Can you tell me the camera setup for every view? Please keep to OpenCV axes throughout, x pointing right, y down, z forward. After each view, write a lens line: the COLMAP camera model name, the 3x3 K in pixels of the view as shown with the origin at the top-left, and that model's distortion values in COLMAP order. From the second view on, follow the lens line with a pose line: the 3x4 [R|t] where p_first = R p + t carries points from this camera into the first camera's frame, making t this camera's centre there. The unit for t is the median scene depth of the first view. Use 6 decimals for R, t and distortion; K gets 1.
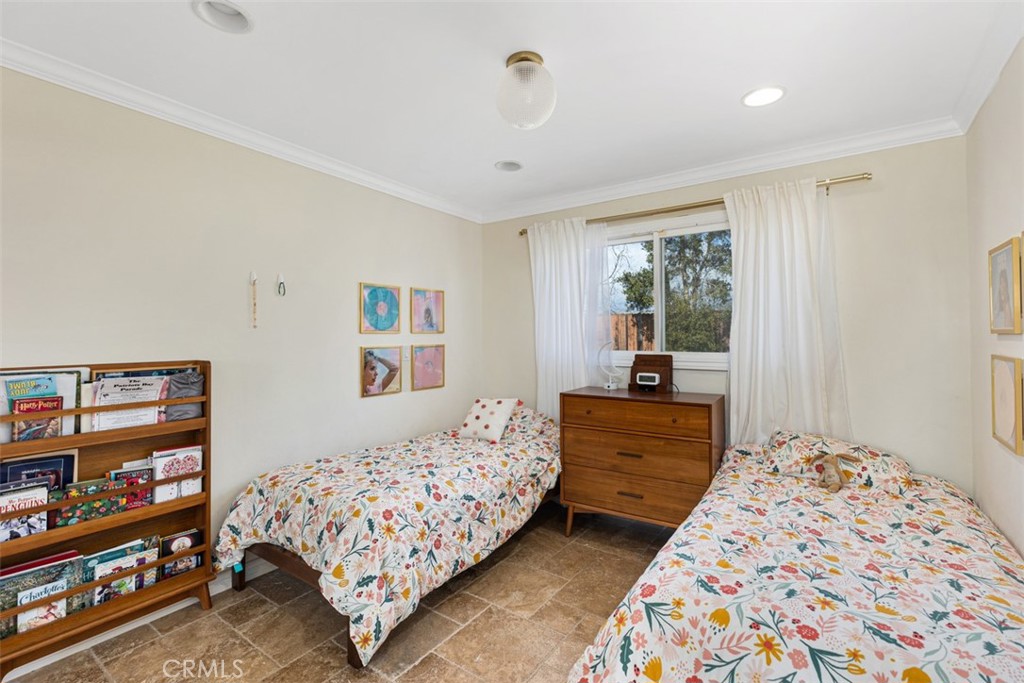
lens RADIAL K [[459.3, 0, 516.6], [0, 459.3, 334.3], [0, 0, 1]] dist [0.004255, -0.001985]
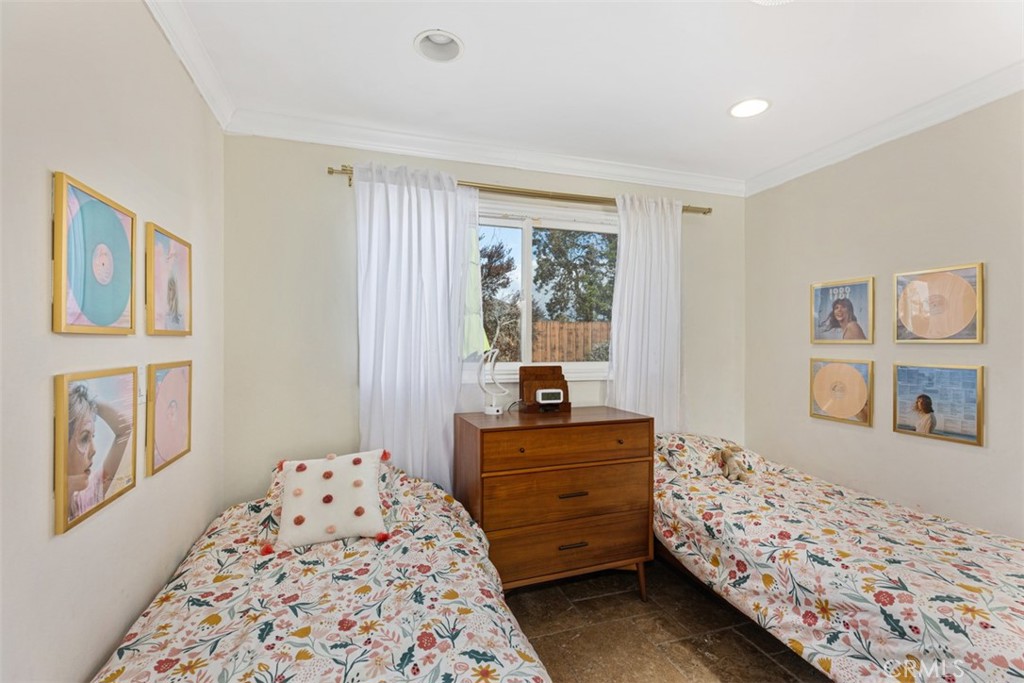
lens RADIAL K [[459.3, 0, 511.5], [0, 459.3, 346.0], [0, 0, 1]] dist [0.004255, -0.001985]
pose [[0.602759, -0.001211, 0.797923, -0.403448], [-0.005870, 0.999965, 0.005952, 0.003053], [-0.797902, -0.008271, 0.602731, 0.557486]]
